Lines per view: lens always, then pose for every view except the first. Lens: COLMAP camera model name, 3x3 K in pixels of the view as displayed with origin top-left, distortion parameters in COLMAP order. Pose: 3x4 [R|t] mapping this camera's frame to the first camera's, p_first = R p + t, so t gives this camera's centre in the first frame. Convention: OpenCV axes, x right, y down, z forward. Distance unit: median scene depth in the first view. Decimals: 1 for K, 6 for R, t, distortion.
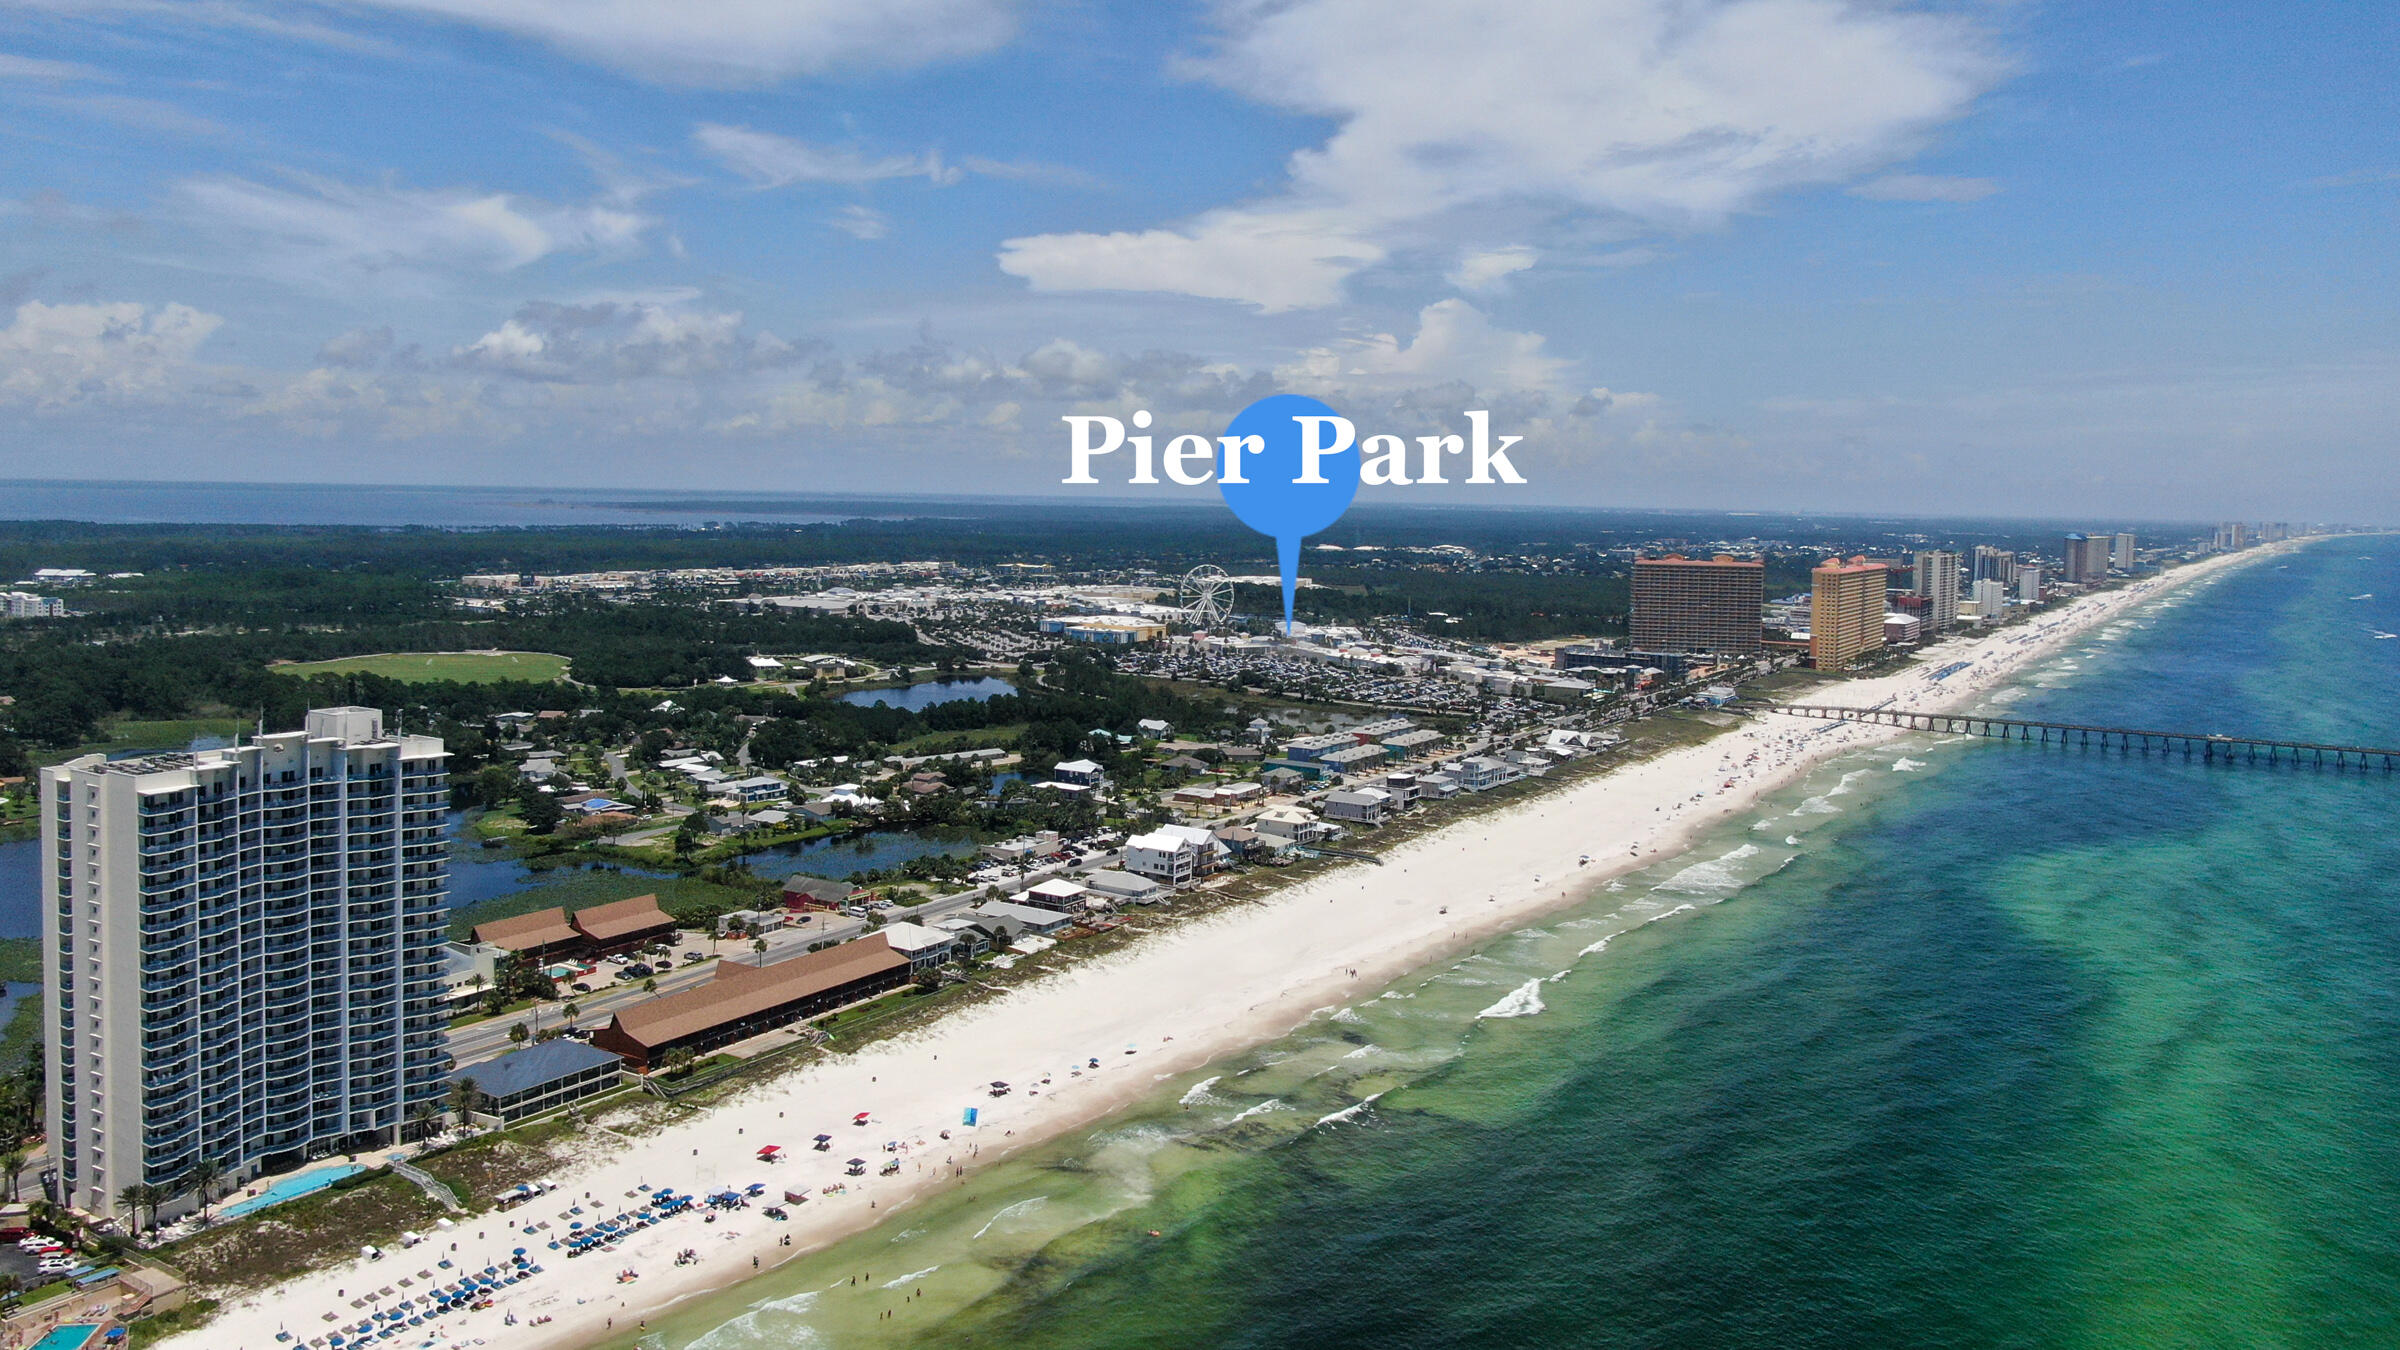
lens RADIAL K [[1746.4, 0, 1200.0], [0, 1746.4, 675.0], [0, 0, 1]] dist [-0.020013, -0.002558]
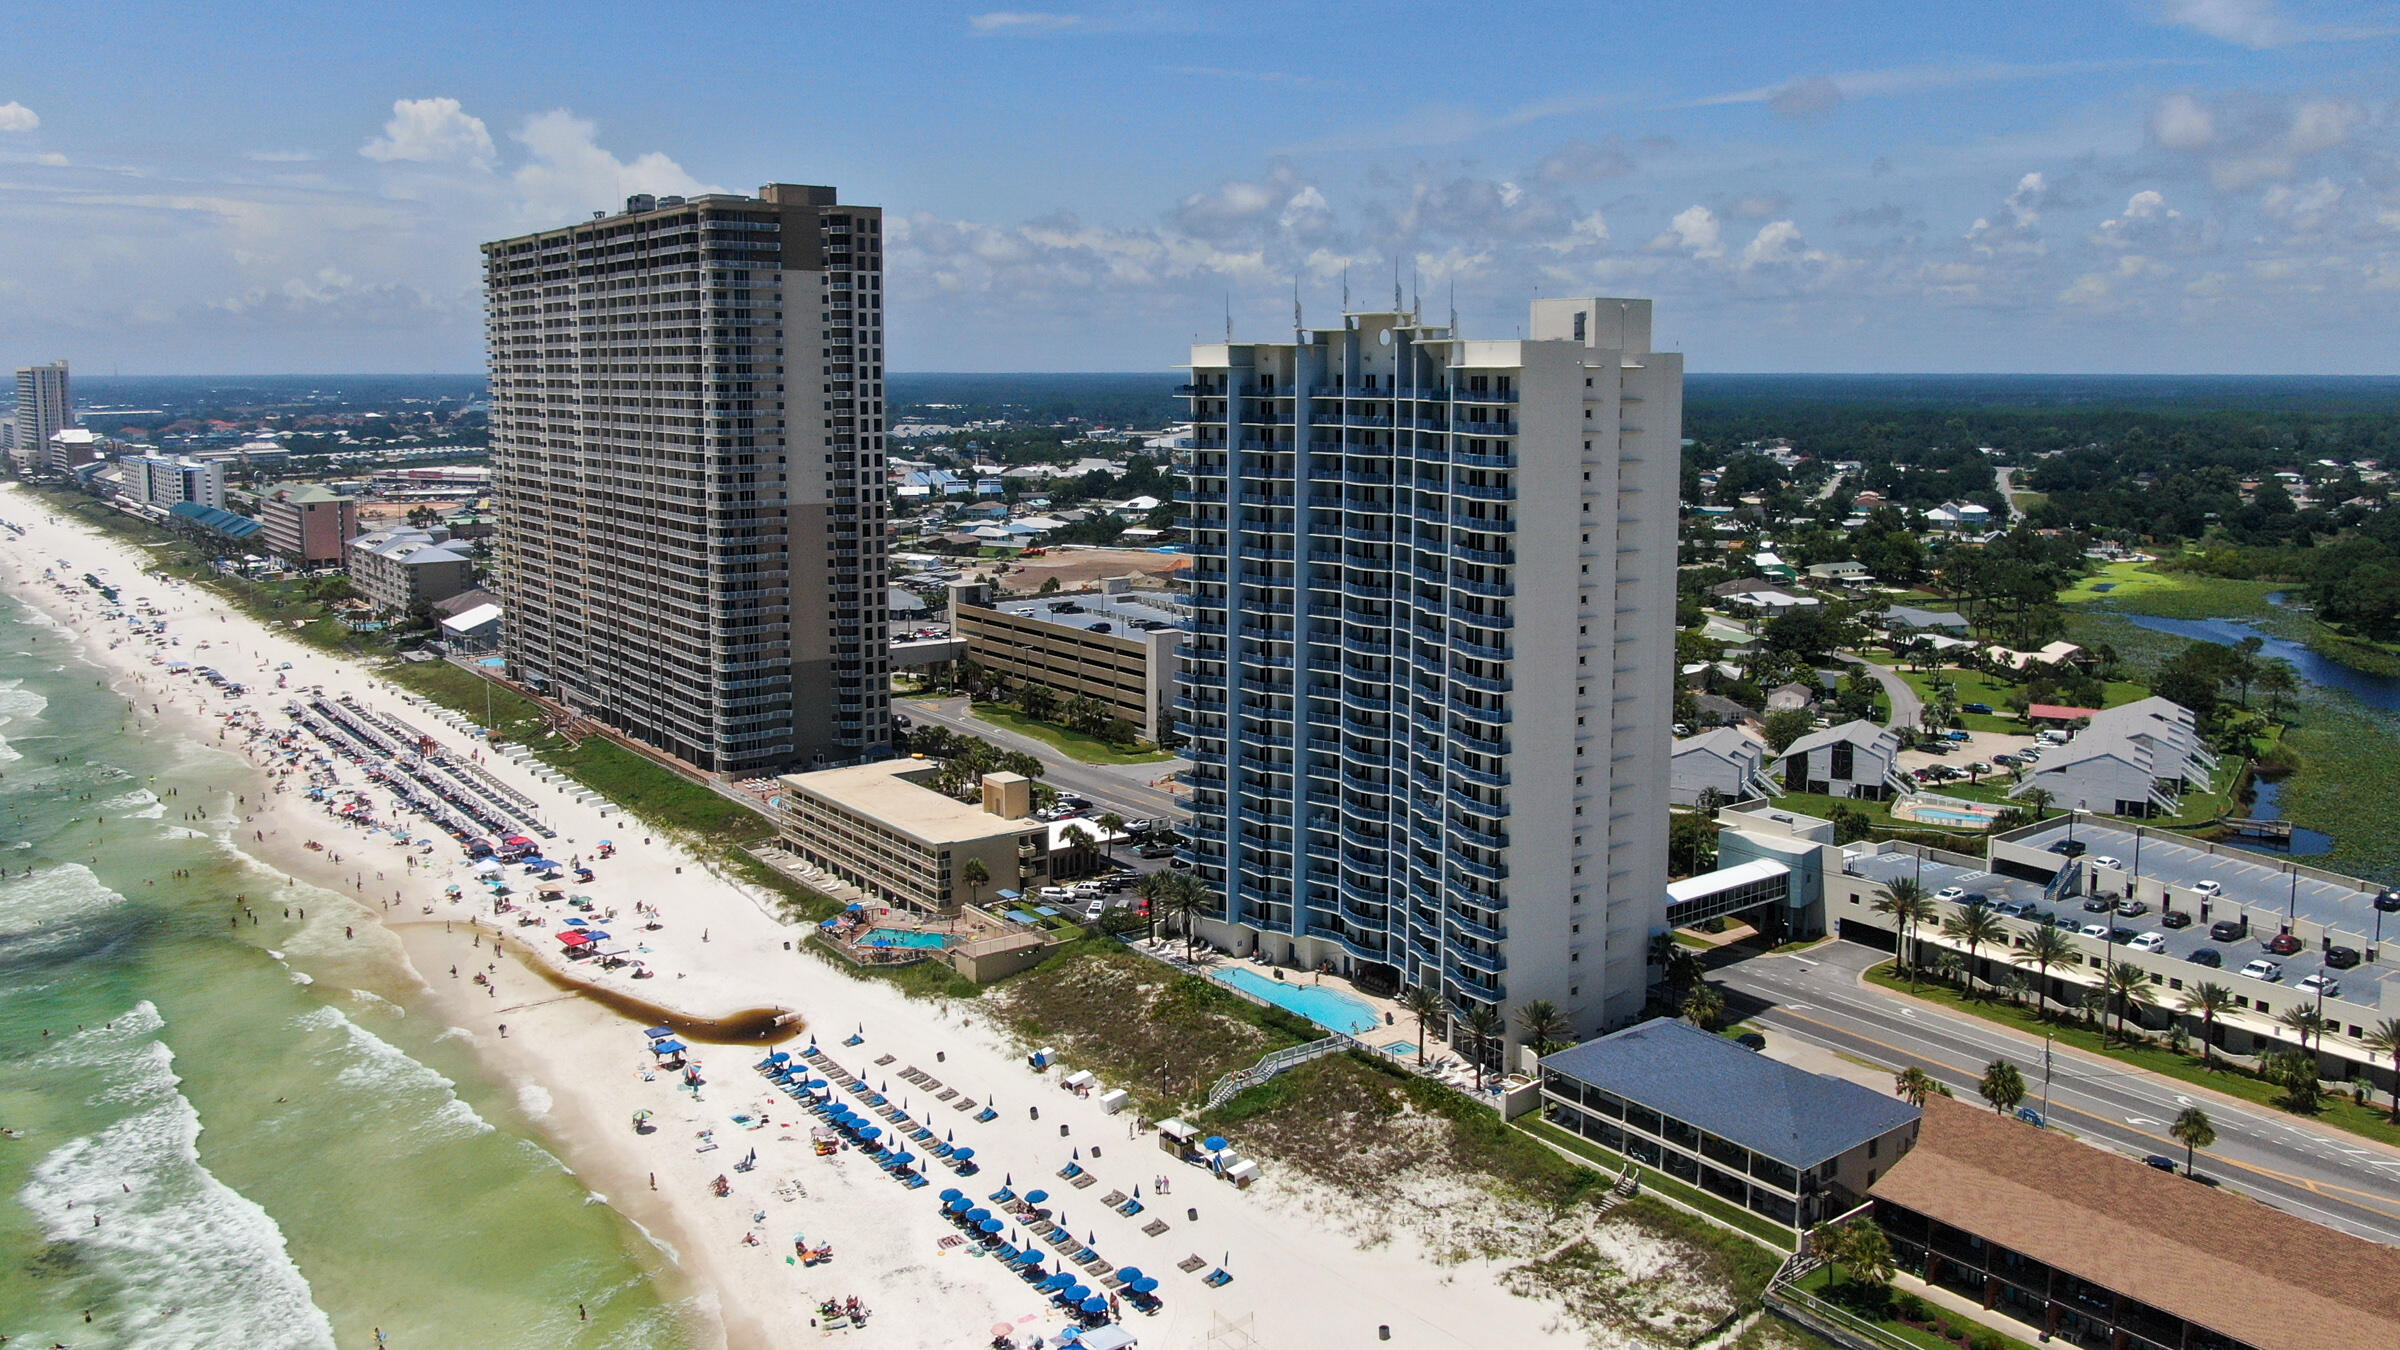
lens RADIAL K [[1805.2, 0, 1197.8], [0, 1805.2, 555.4], [0, 0, 1]] dist [-0.009822, -0.002078]
pose [[-0.340988, 0.079892, -0.936667, 0.126137], [-0.114615, 0.985416, 0.125775, 0.047510], [0.933054, 0.150243, -0.326859, 1.191288]]
